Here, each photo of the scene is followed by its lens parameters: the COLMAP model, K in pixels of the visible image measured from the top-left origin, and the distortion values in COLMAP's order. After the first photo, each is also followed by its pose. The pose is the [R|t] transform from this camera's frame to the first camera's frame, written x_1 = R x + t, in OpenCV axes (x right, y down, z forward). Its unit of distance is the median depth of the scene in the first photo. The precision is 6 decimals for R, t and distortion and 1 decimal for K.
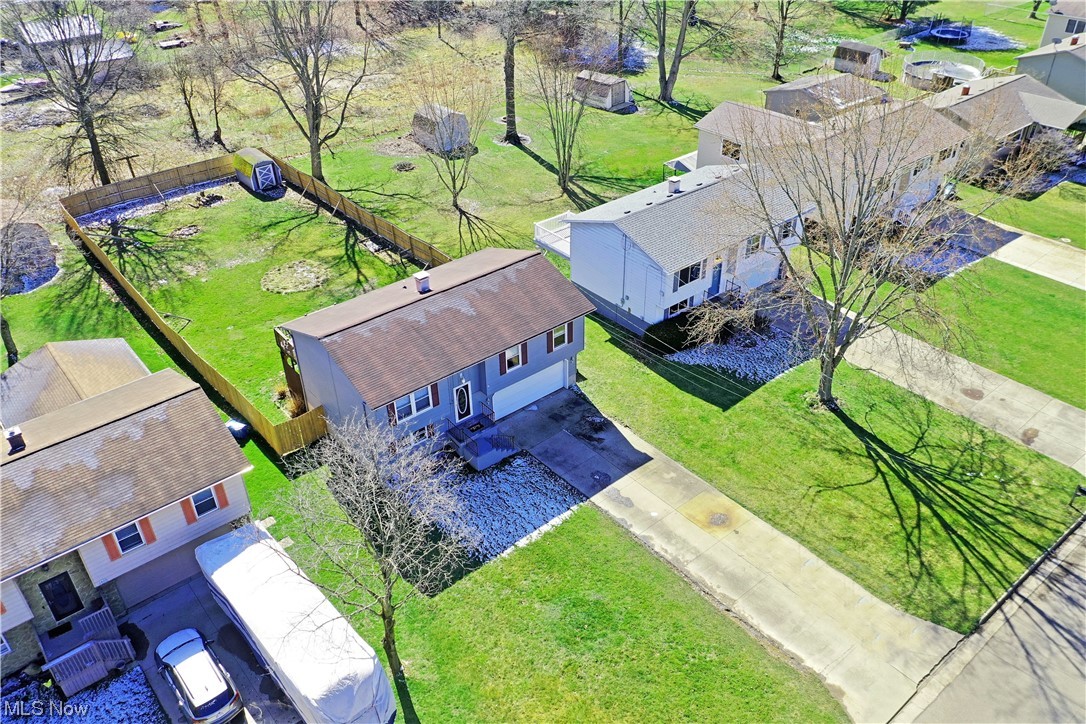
lens RADIAL K [[861.0, 0, 545.4], [0, 861.0, 358.6], [0, 0, 1]] dist [0.040742, 0.006448]
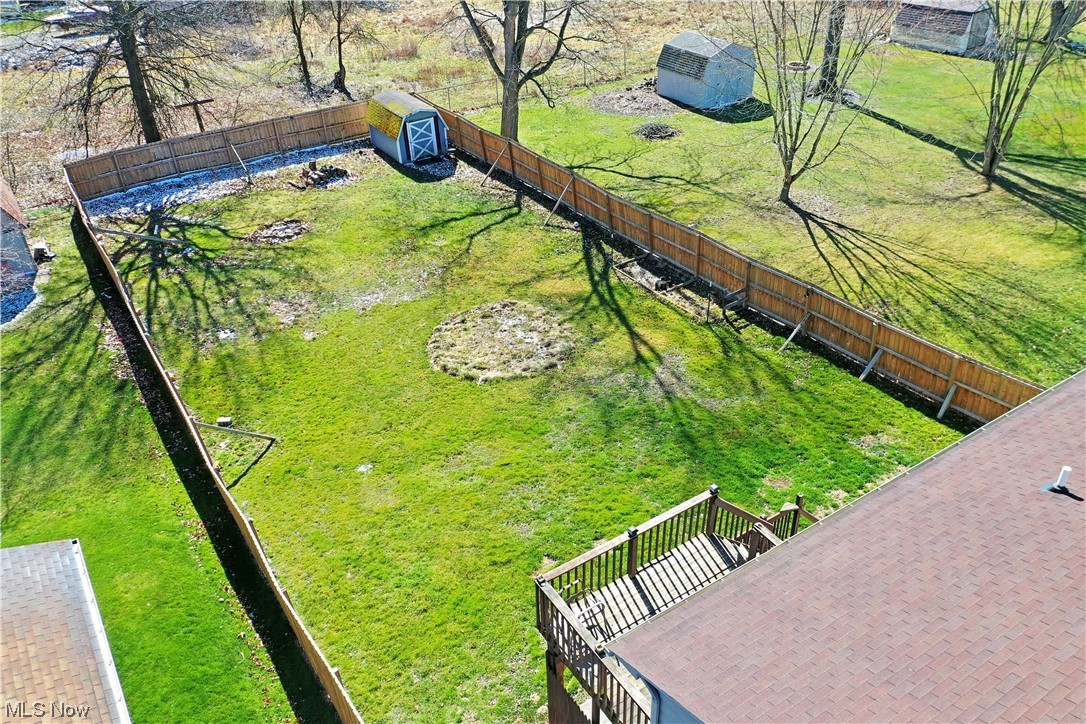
lens RADIAL K [[861.0, 0, 543.0], [0, 861.0, 365.5], [0, 0, 1]] dist [0.040742, 0.006448]
pose [[0.993614, 0.056712, -0.097541, -0.200273], [-0.056900, 0.998380, 0.000861, -0.074988], [0.097432, 0.004695, 0.995231, 0.494994]]
